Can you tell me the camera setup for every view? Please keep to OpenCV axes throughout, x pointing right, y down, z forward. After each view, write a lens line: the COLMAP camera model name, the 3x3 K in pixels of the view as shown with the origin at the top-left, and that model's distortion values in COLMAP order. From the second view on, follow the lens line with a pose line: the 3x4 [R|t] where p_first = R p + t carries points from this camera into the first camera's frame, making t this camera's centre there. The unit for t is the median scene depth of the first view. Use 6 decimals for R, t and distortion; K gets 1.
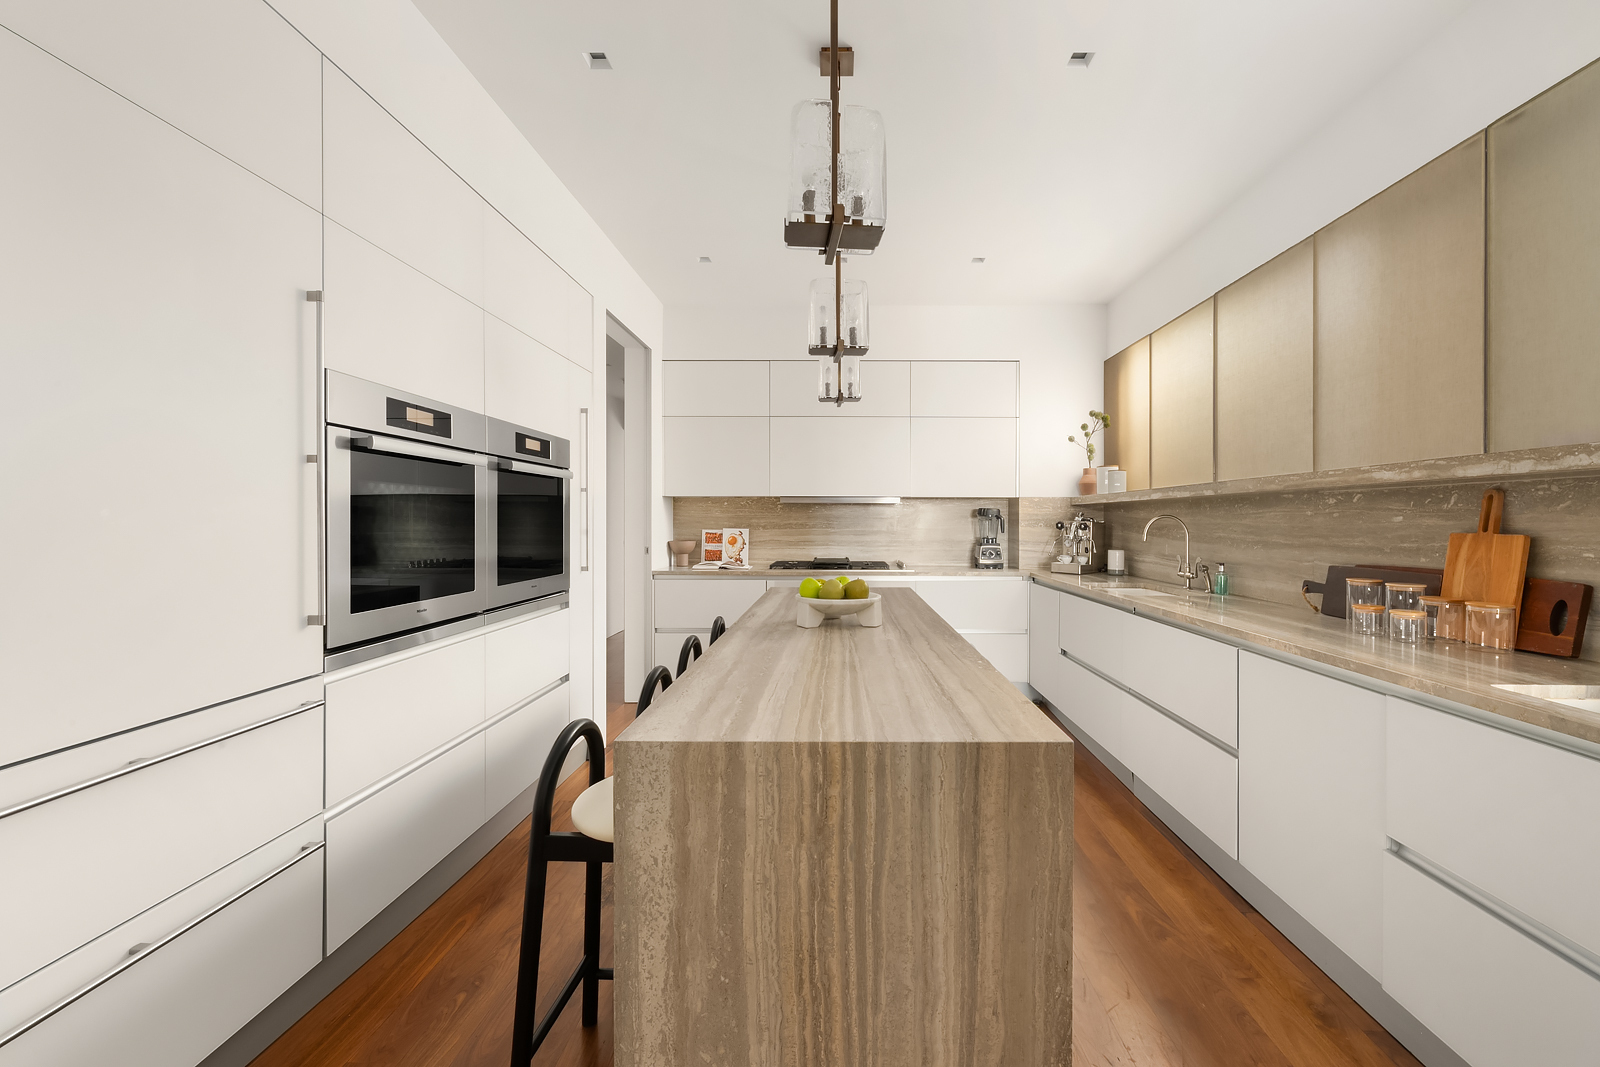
lens RADIAL K [[679.0, 0, 802.7], [0, 679.0, 525.0], [0, 0, 1]] dist [-0.001530, -0.000211]
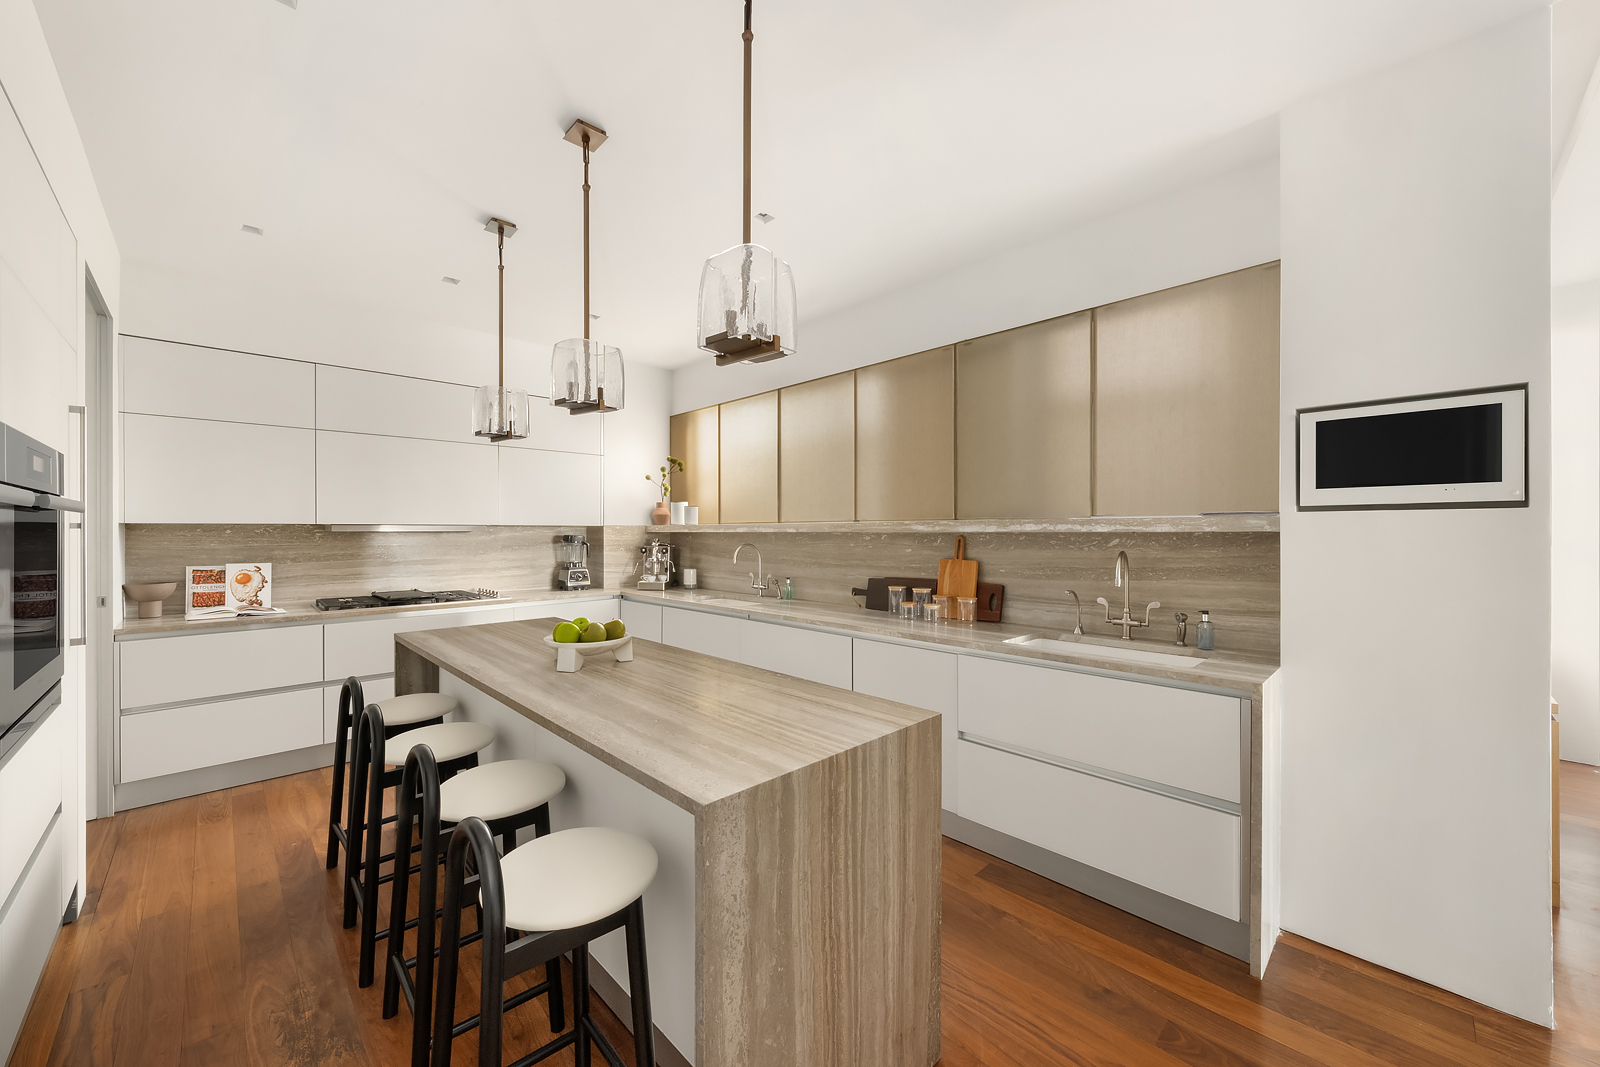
lens RADIAL K [[611.9, 0, 800.3], [0, 611.9, 539.1], [0, 0, 1]] dist [0.002084, -0.000250]
pose [[0.706117, -0.018832, 0.707845, -0.422612], [0.015670, 0.999817, 0.010968, -0.059108], [-0.707922, 0.003347, 0.706283, 0.092938]]
